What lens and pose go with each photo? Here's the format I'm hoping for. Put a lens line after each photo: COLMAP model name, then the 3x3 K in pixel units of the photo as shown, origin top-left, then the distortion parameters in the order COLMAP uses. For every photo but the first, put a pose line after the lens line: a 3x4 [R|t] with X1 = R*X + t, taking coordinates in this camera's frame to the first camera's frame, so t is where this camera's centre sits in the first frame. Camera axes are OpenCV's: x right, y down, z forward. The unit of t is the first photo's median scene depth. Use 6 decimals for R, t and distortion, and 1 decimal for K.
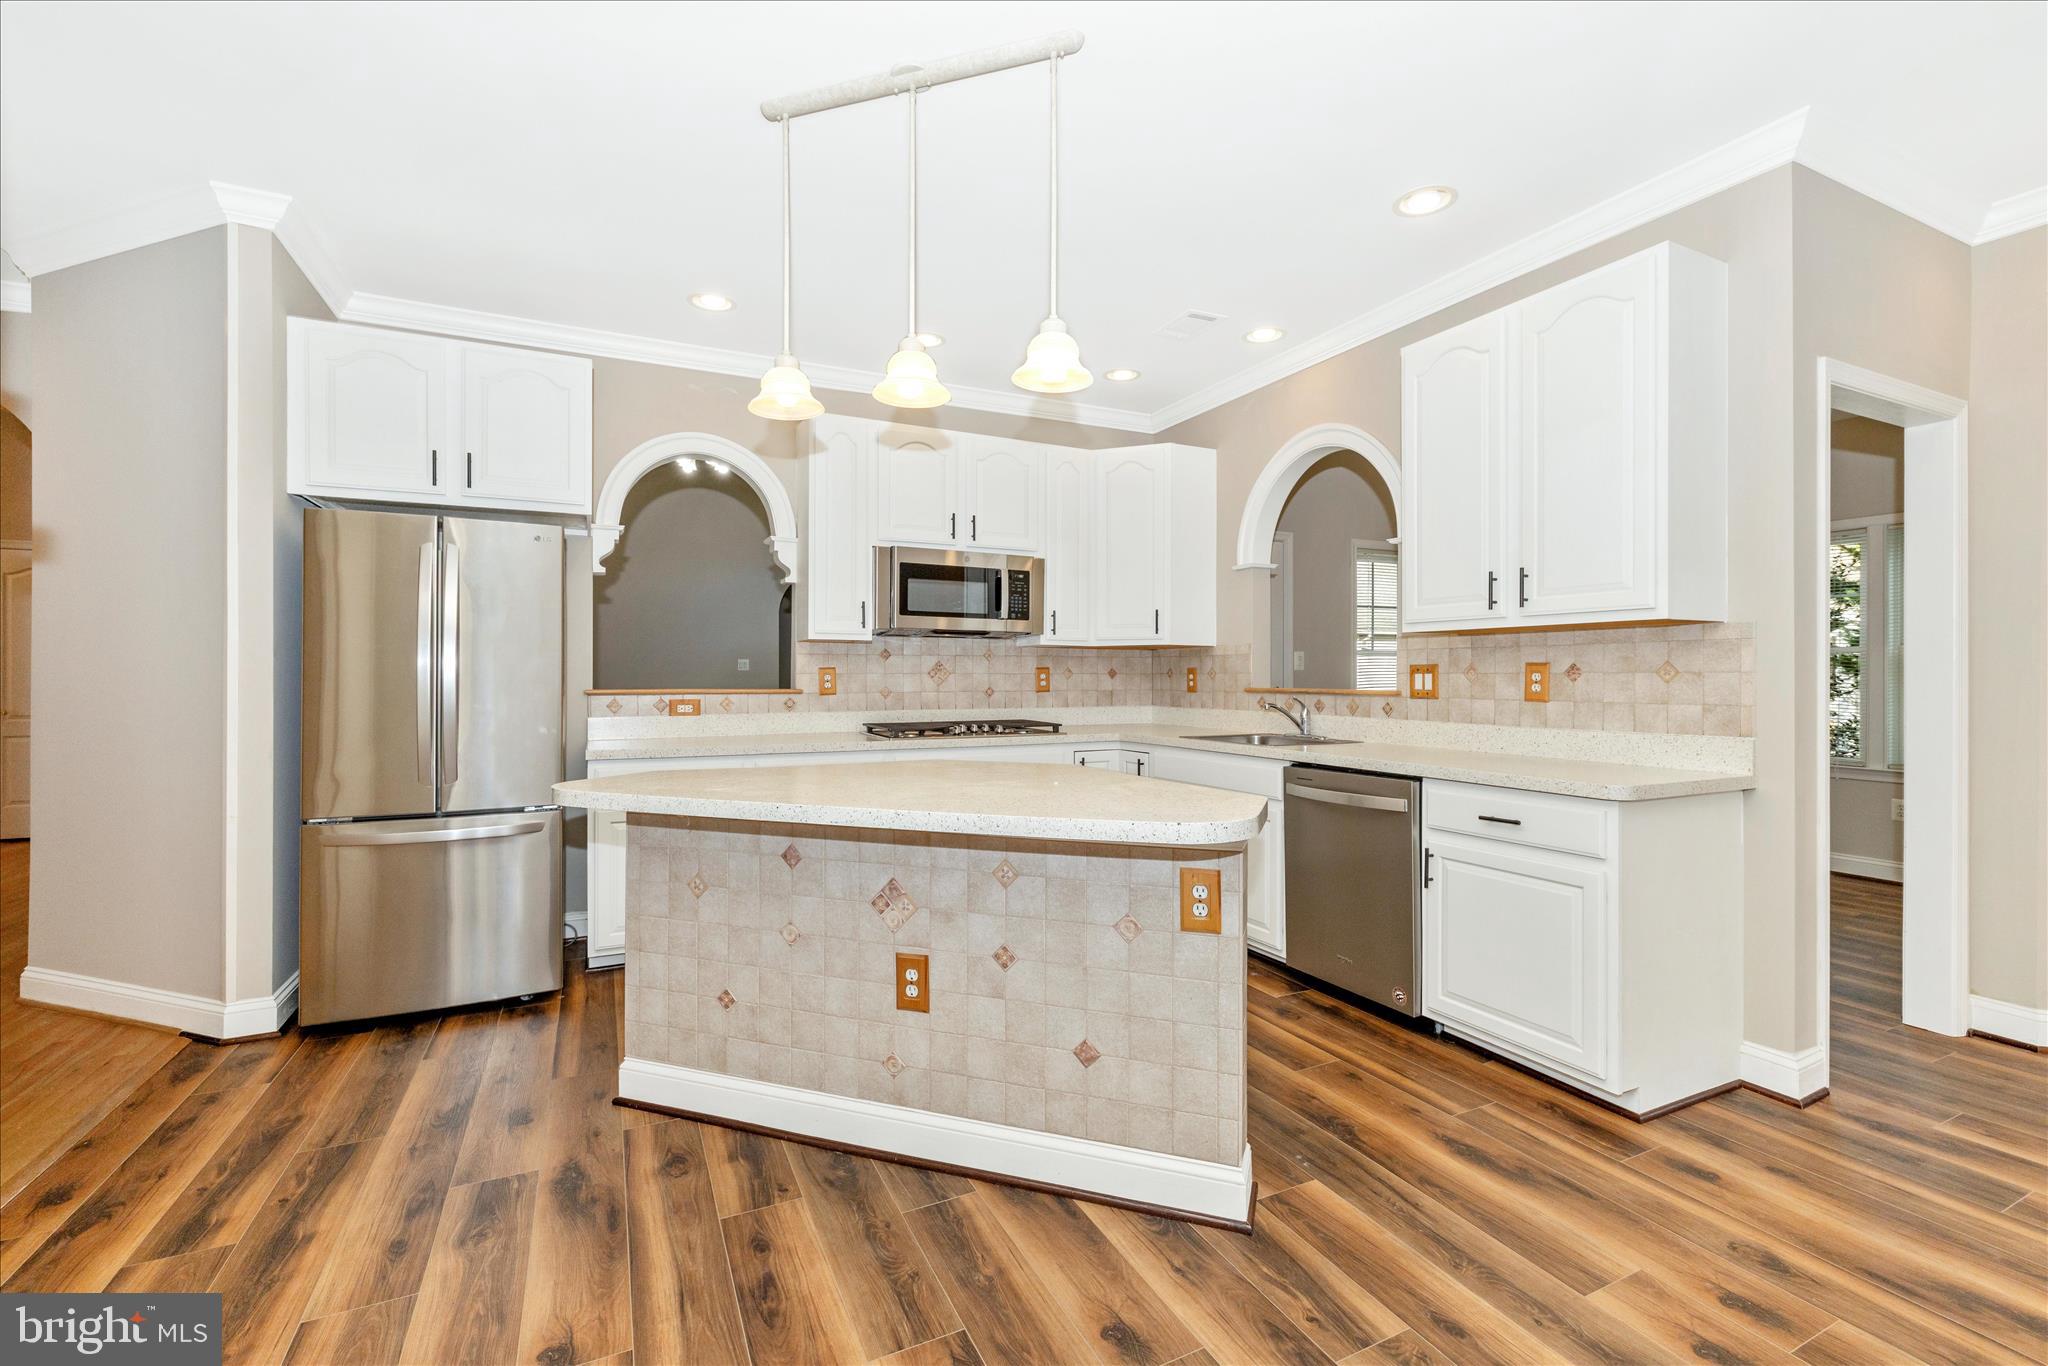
lens RADIAL K [[884.5, 0, 1023.8], [0, 884.5, 675.5], [0, 0, 1]] dist [-0.002722, 0.001208]
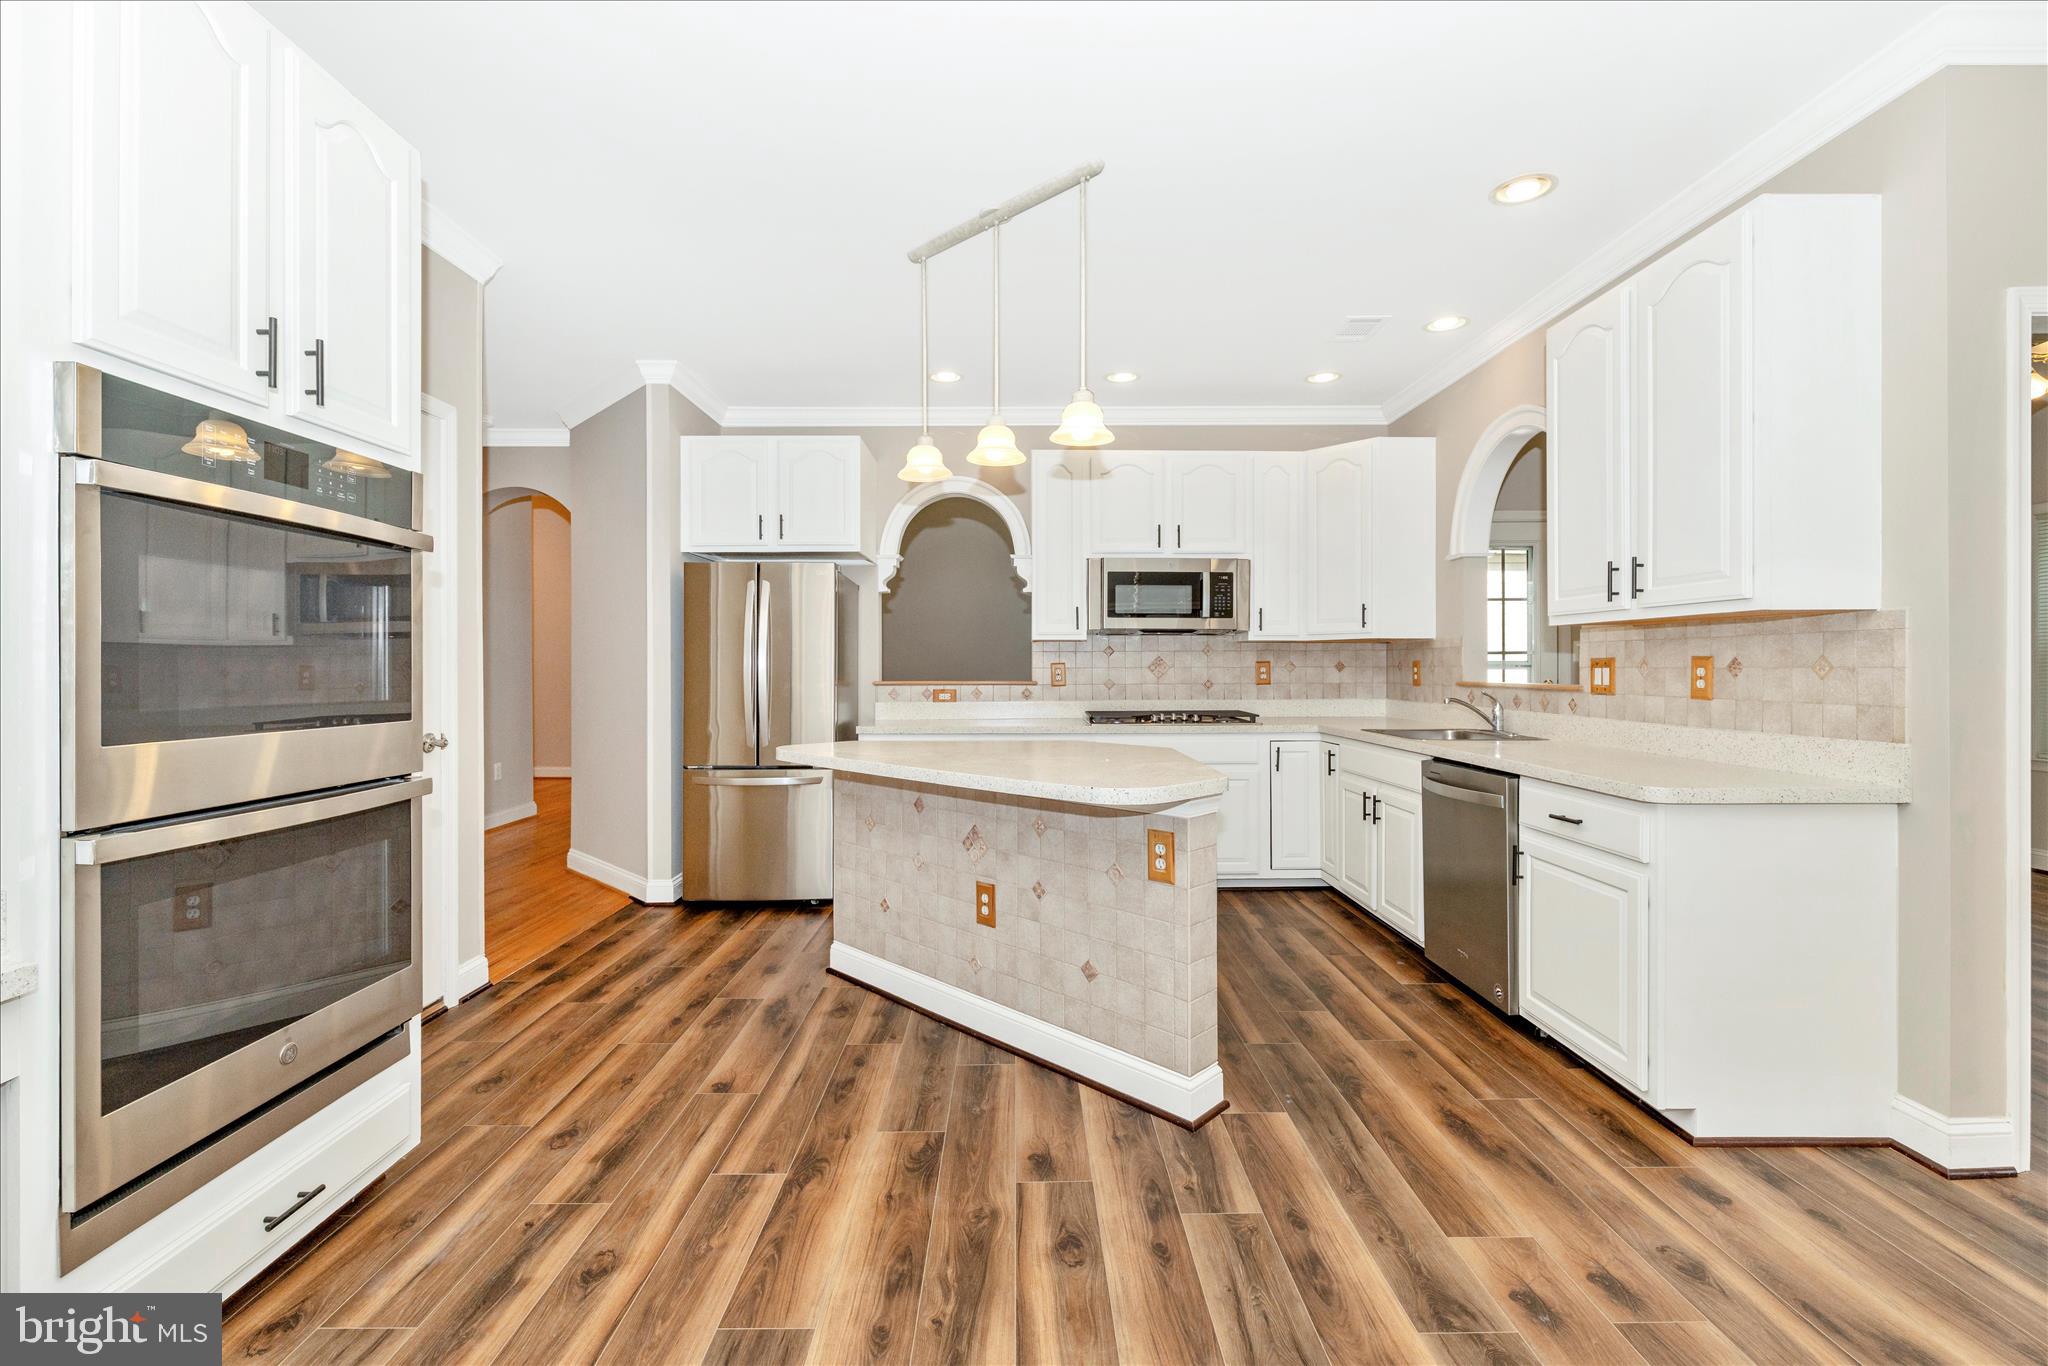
lens RADIAL K [[884.5, 0, 1019.6], [0, 884.5, 668.4], [0, 0, 1]] dist [-0.002722, 0.001208]
pose [[0.901645, -0.002481, -0.432469, 0.438853], [0.004247, 0.999986, 0.003118, -0.010334], [0.432455, -0.004649, 0.901643, -0.156667]]
